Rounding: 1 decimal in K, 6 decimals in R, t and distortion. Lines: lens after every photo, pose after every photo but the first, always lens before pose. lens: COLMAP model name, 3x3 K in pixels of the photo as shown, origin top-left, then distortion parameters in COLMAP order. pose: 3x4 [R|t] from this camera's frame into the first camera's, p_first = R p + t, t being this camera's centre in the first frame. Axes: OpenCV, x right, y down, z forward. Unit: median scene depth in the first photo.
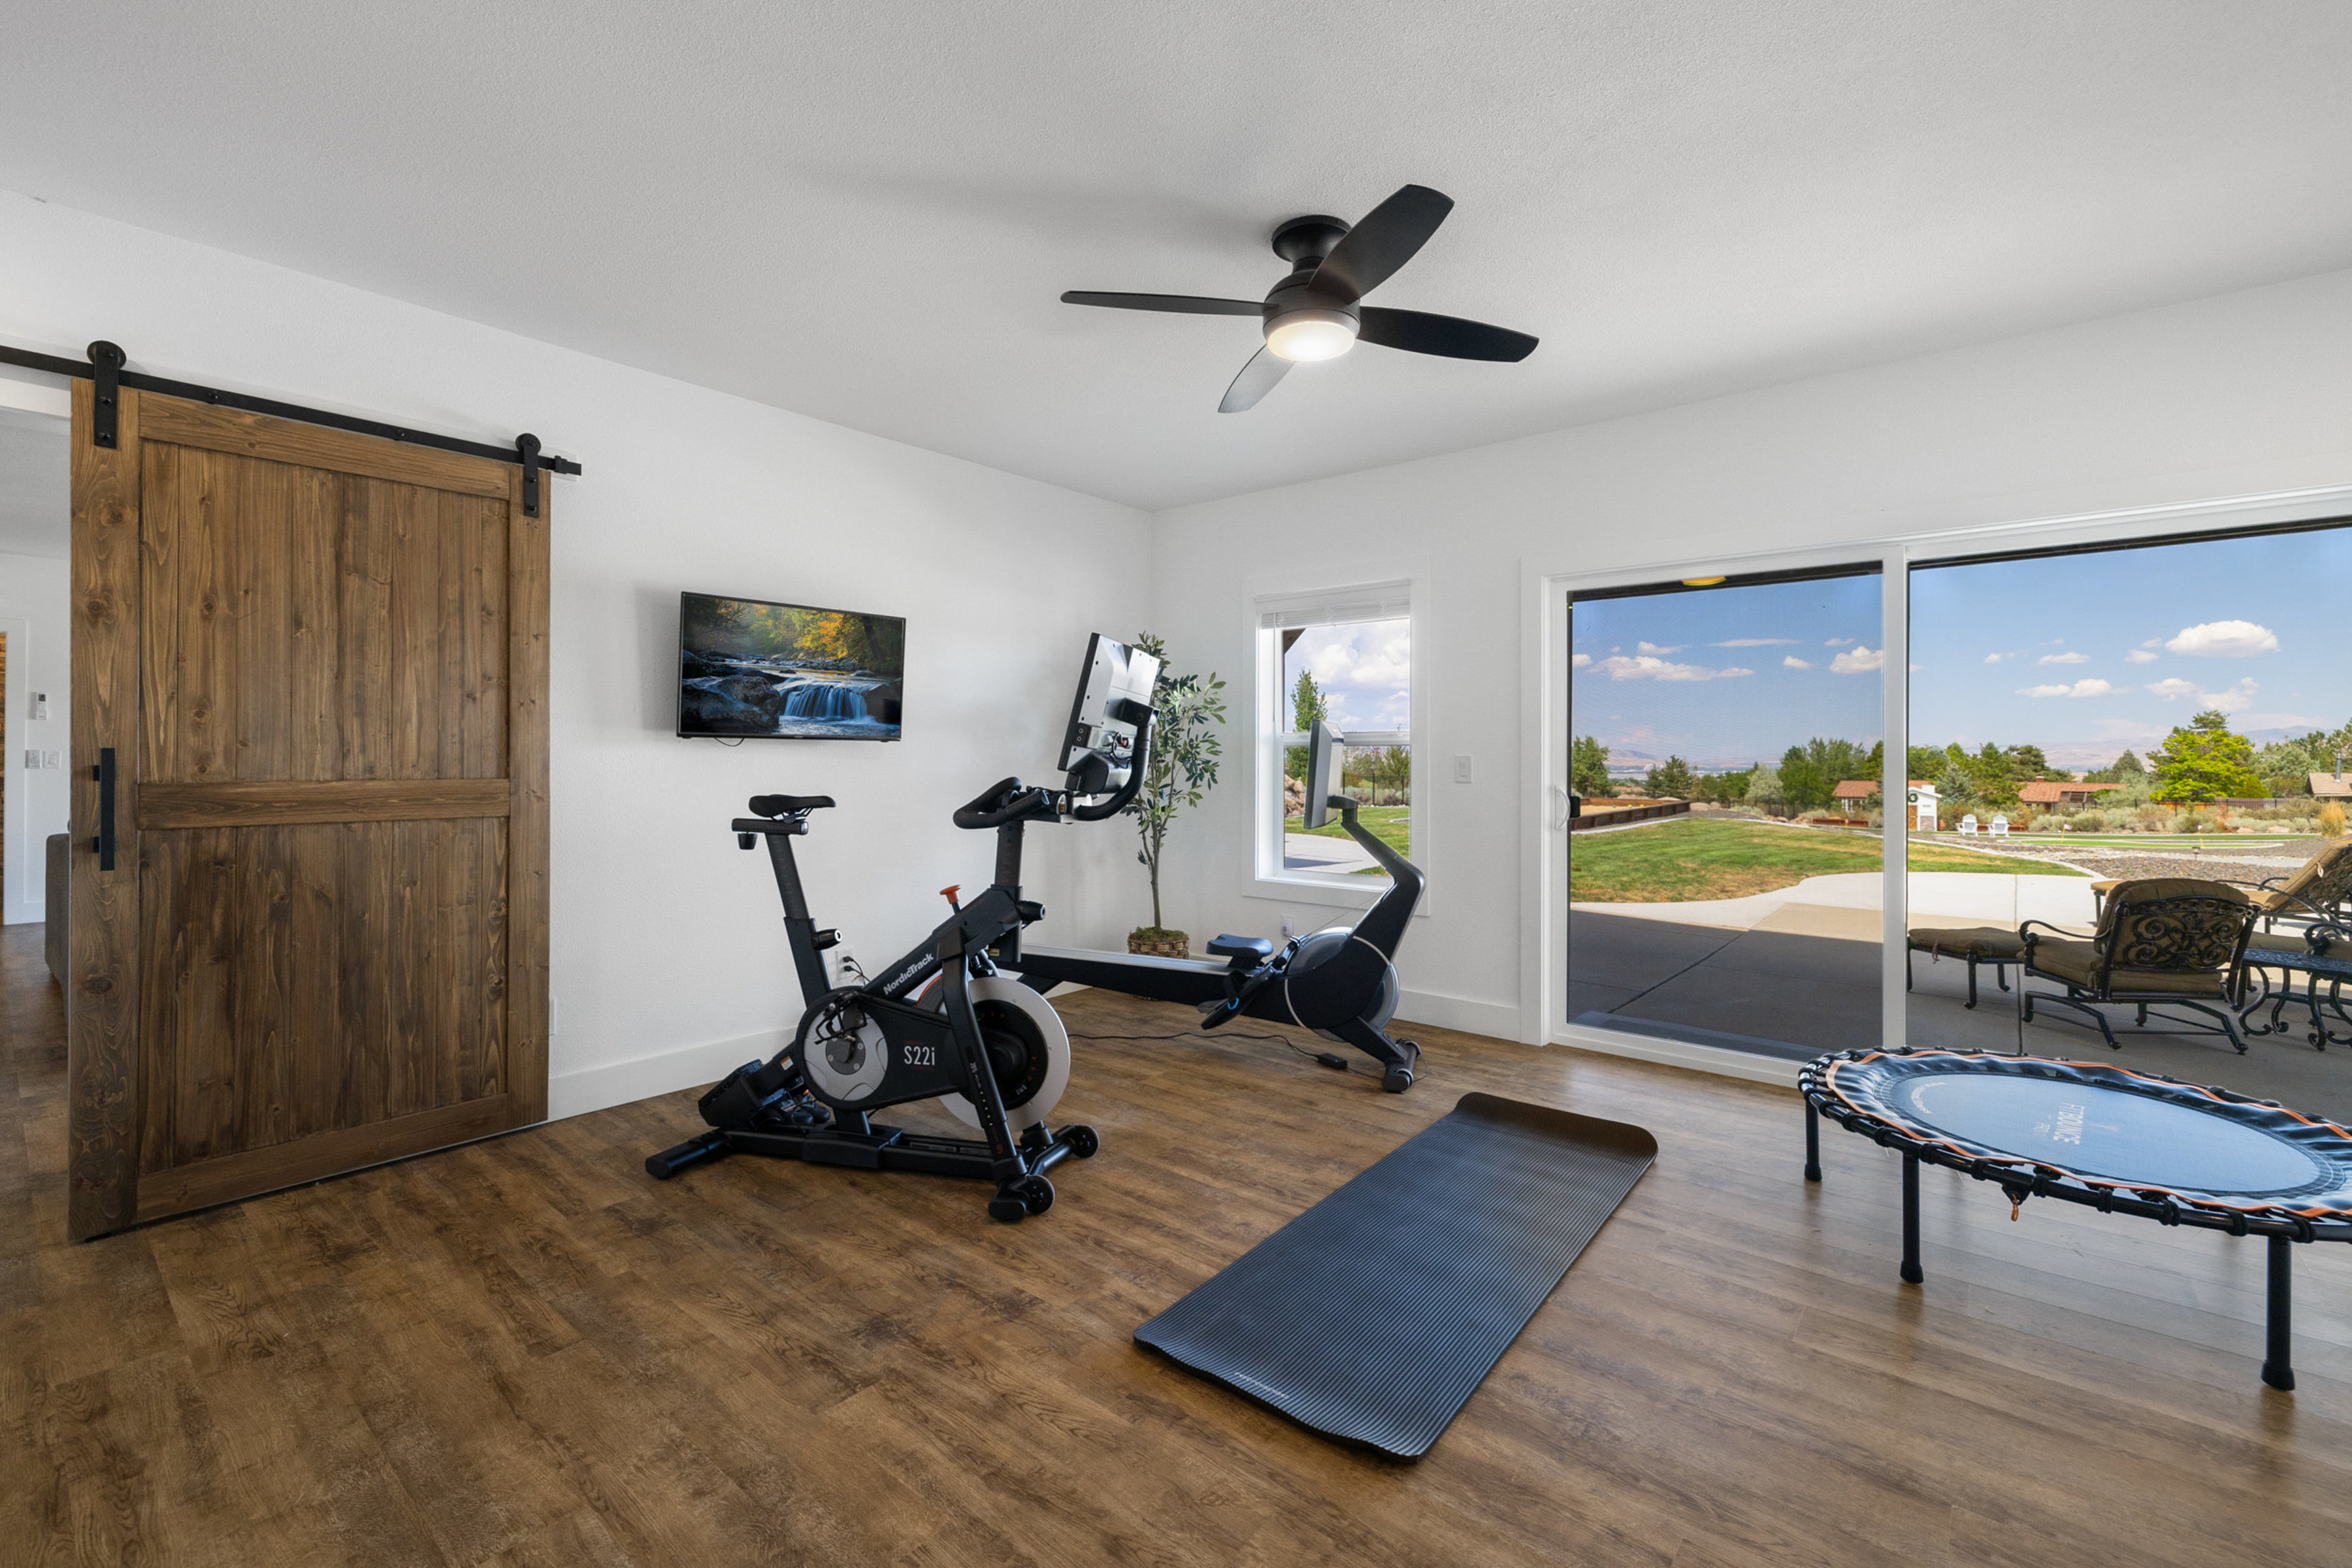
lens RADIAL K [[986.0, 0, 1111.0], [0, 986.0, 759.0], [0, 0, 1]] dist [0.004363, 0.000487]
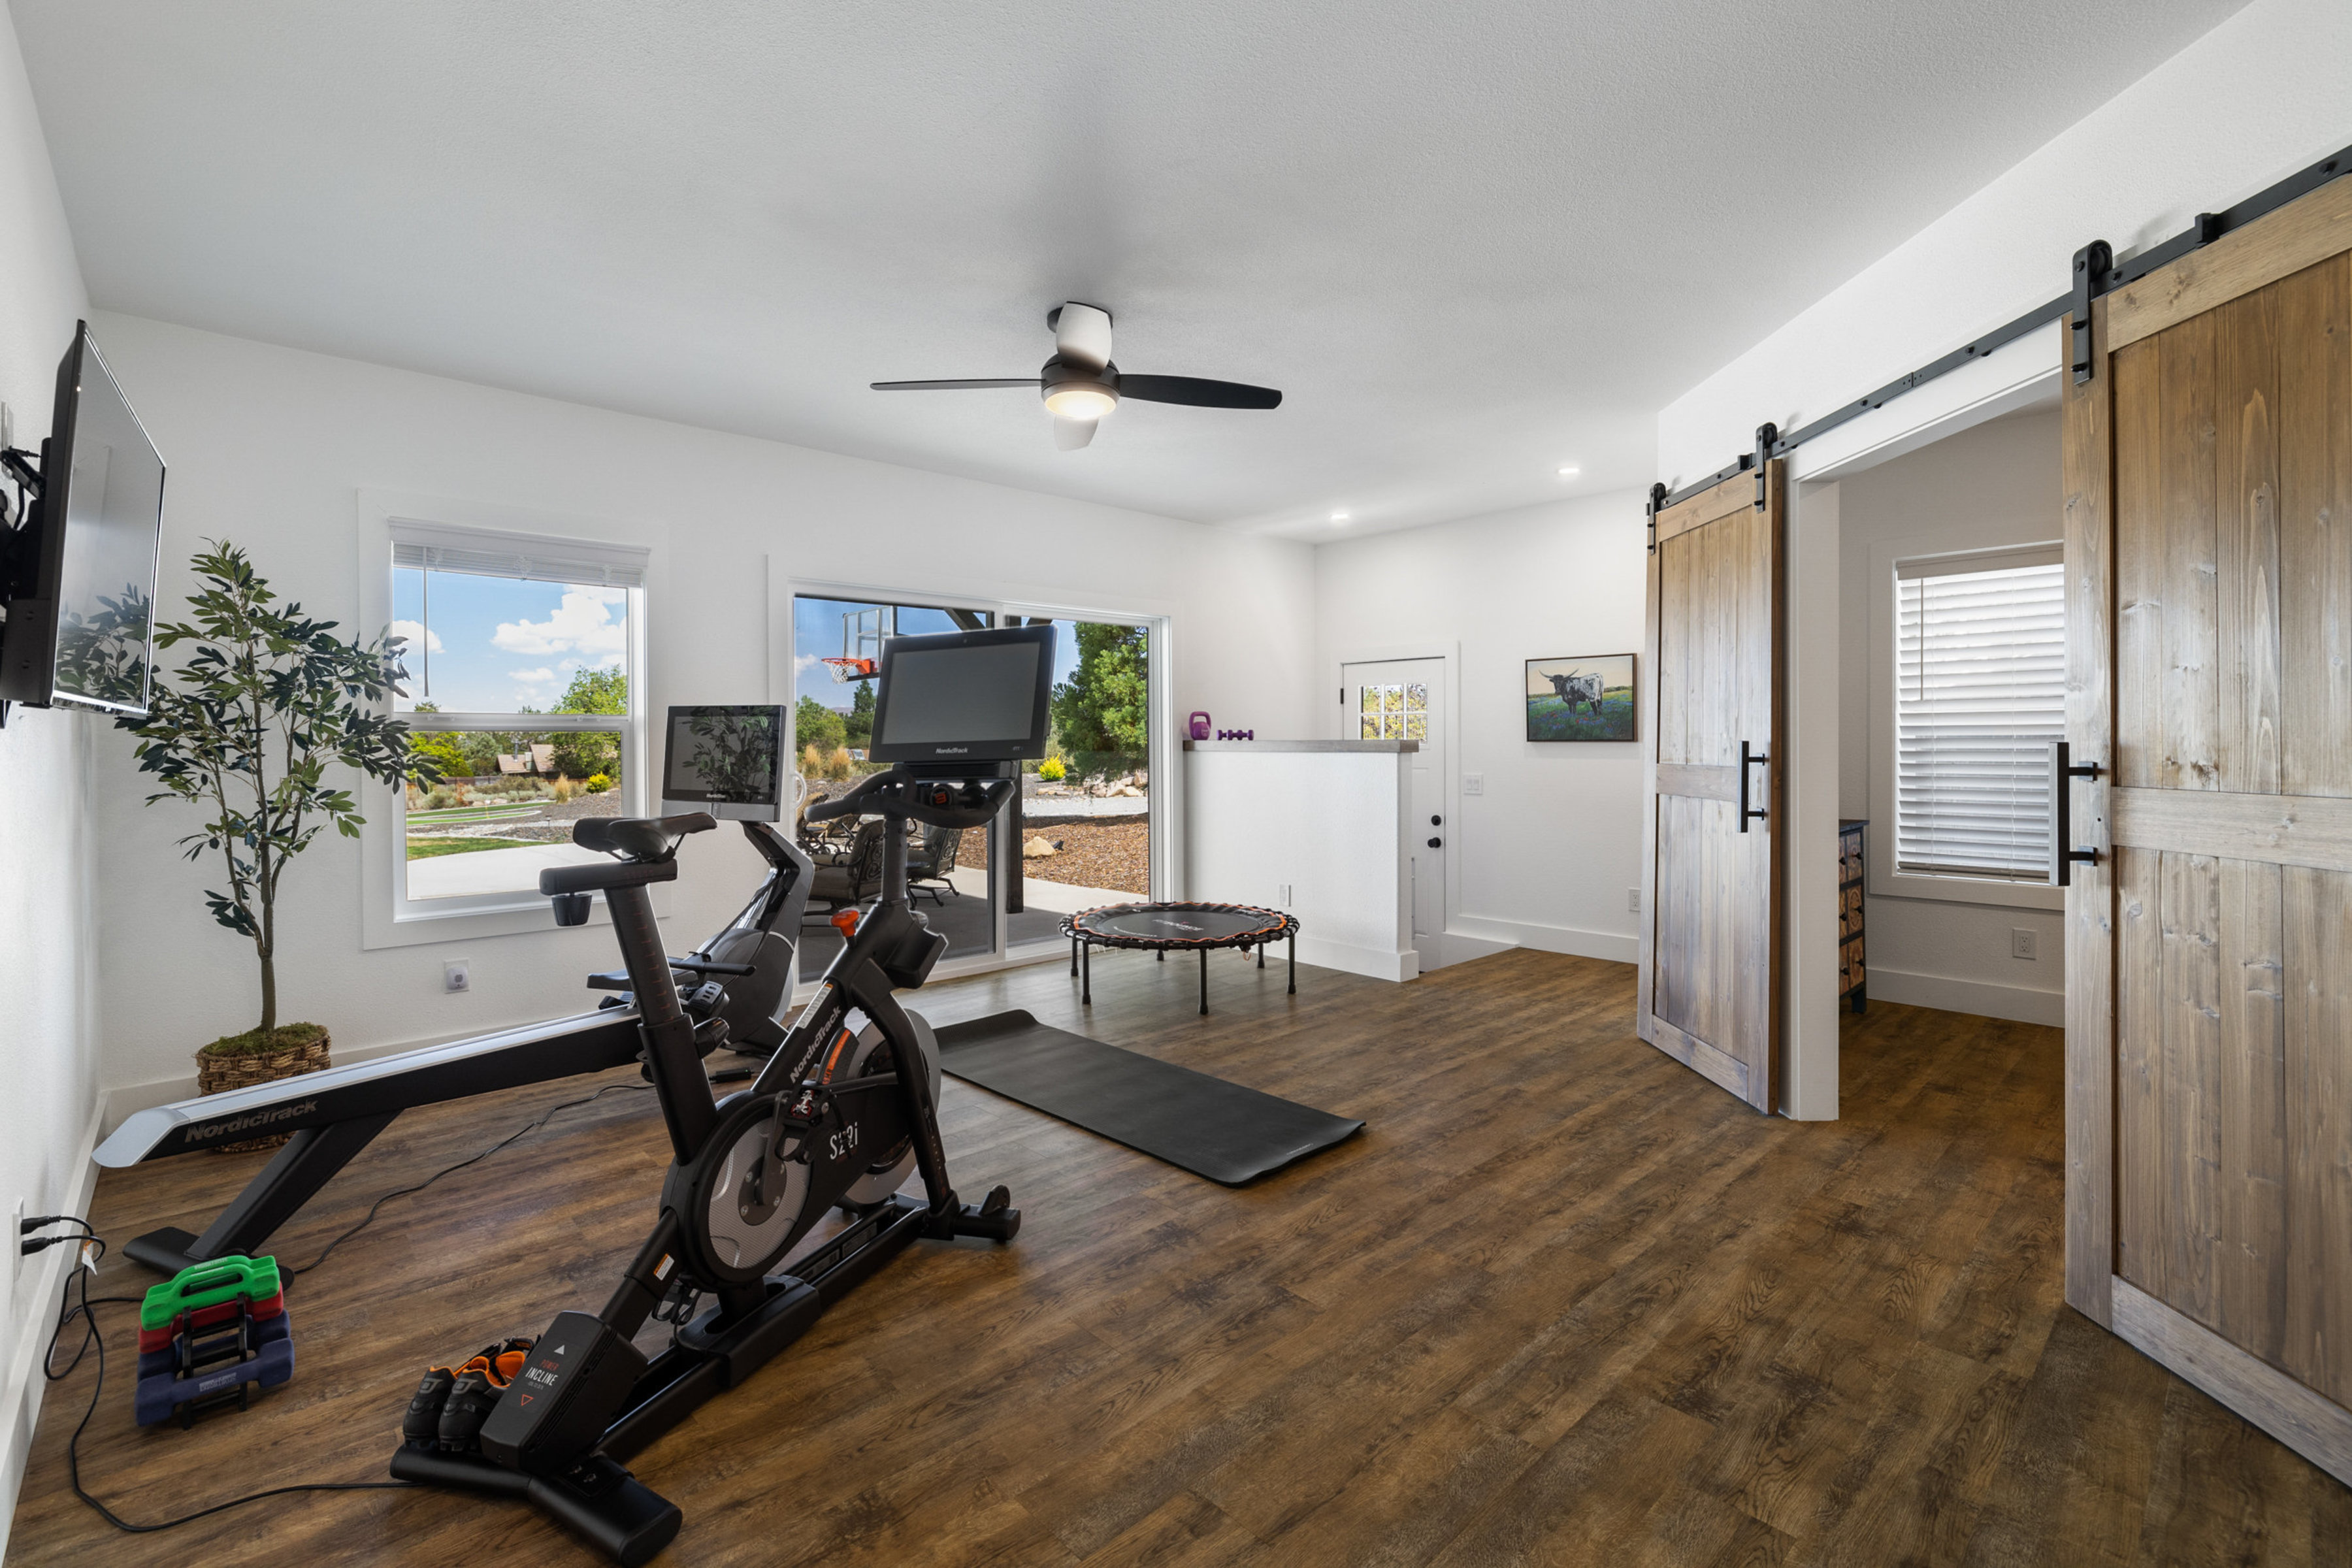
lens RADIAL K [[1067.7, 0, 1169.9], [0, 1067.7, 760.5], [0, 0, 1]] dist [0.000521, -0.000022]
pose [[0.098462, -0.020596, 0.994928, -1.259322], [0.006612, 0.999777, 0.020042, -0.010237], [-0.995119, 0.004605, 0.098576, 0.852990]]
